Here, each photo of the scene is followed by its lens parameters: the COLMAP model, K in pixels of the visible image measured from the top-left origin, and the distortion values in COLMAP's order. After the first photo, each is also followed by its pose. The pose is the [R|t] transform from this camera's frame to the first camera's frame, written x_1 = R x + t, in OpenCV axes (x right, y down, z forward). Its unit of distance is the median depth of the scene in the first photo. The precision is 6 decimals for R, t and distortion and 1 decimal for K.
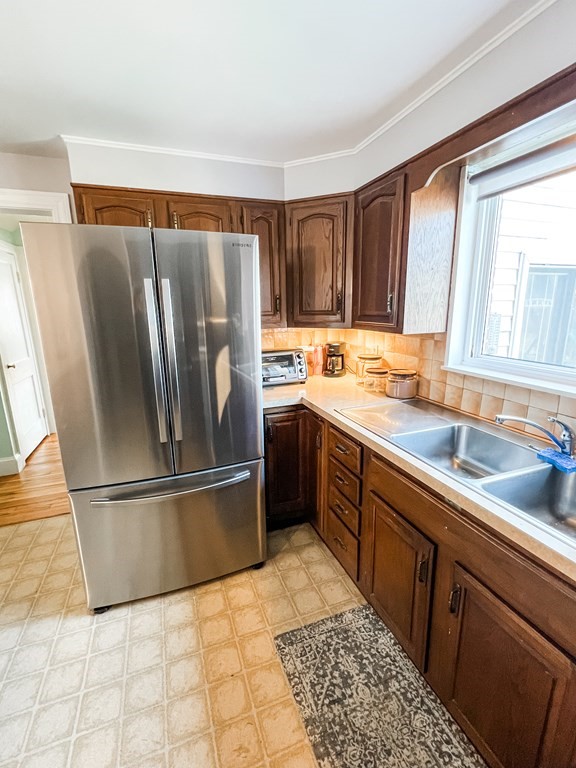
lens RADIAL K [[345.0, 0, 287.3], [0, 345.0, 385.8], [0, 0, 1]] dist [0.000353, -0.000266]
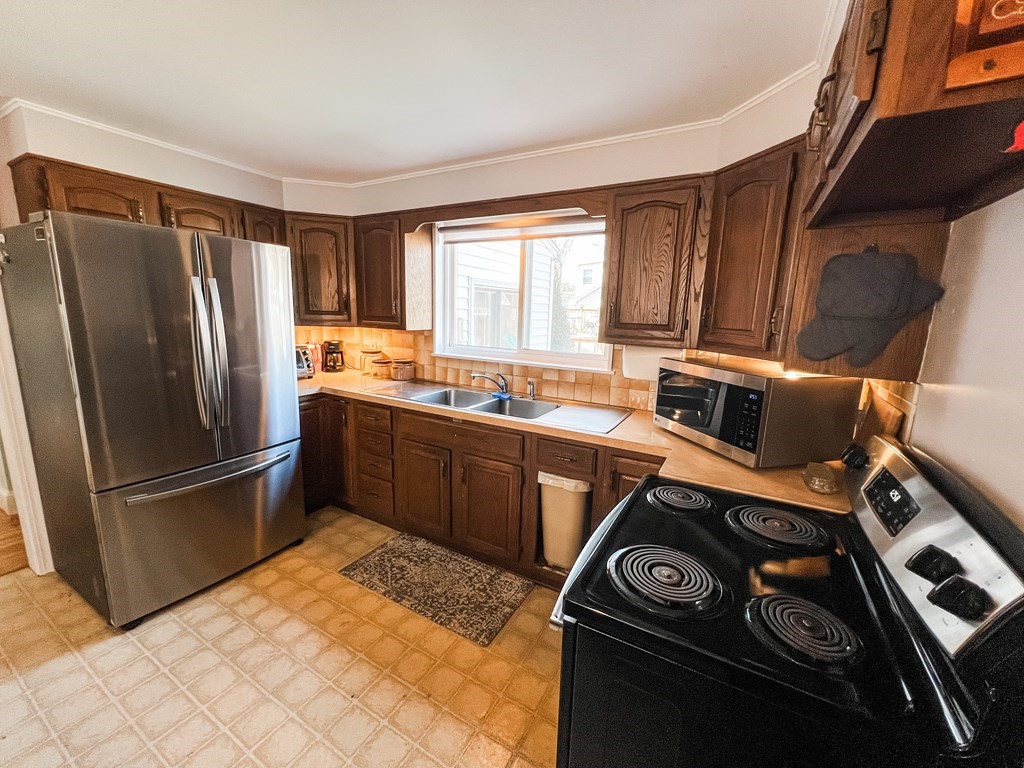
lens RADIAL K [[412.1, 0, 511.7], [0, 412.1, 385.5], [0, 0, 1]] dist [-0.004316, -0.000184]
pose [[0.767736, -0.076663, 0.636164, -0.369393], [0.104855, 0.994465, -0.006699, 0.114722], [-0.632129, 0.071848, 0.771525, -0.478954]]
